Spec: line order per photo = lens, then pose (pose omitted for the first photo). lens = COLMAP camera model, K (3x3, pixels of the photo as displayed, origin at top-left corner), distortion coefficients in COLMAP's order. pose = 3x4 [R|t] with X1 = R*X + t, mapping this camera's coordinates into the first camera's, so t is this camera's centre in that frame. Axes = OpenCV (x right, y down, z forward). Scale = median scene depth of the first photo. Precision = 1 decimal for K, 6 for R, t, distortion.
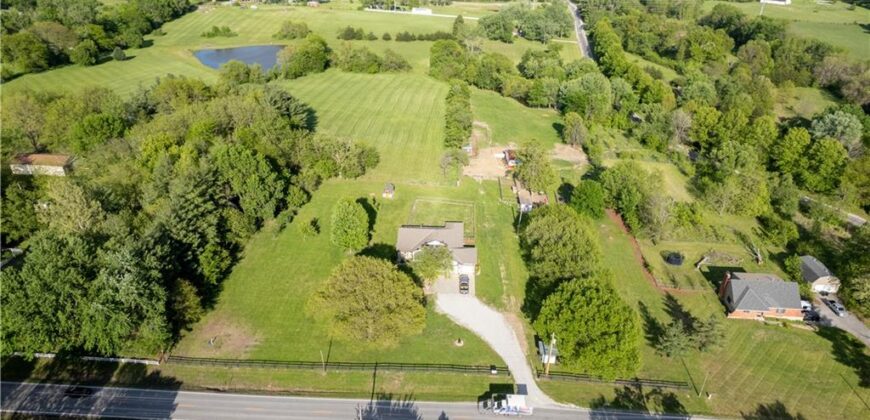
lens RADIAL K [[560.4, 0, 434.3], [0, 560.4, 217.6], [0, 0, 1]] dist [-0.083249, 0.080843]
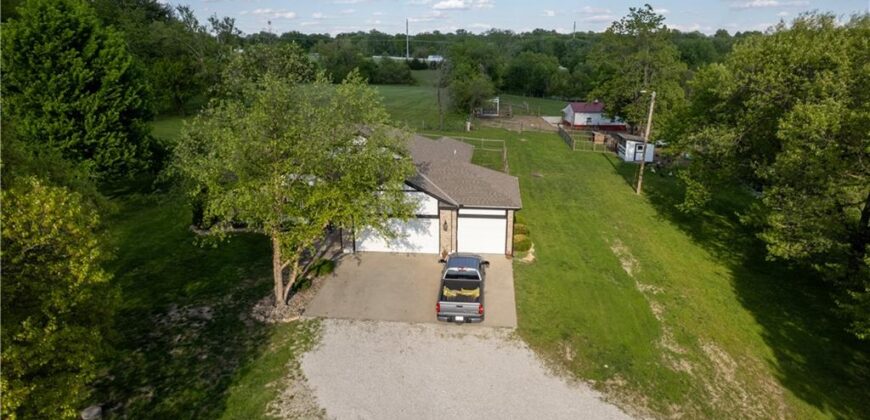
lens RADIAL K [[560.4, 0, 434.3], [0, 560.4, 217.6], [0, 0, 1]] dist [-0.083249, 0.080843]
pose [[0.998629, 0.001134, -0.052342, 0.048512], [-0.011657, 0.979486, -0.201177, 0.123786], [0.051040, 0.201511, 0.978155, 0.718037]]
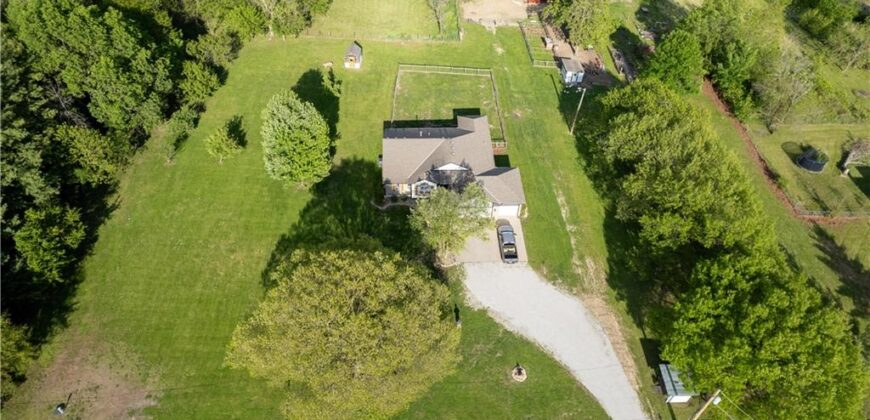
lens RADIAL K [[560.4, 0, 434.3], [0, 560.4, 217.6], [0, 0, 1]] dist [-0.083249, 0.080843]
pose [[0.995481, -0.064328, 0.069858, -0.055456], [0.038602, 0.946216, 0.321224, -0.086328], [-0.086764, -0.317076, 0.944423, 0.422253]]
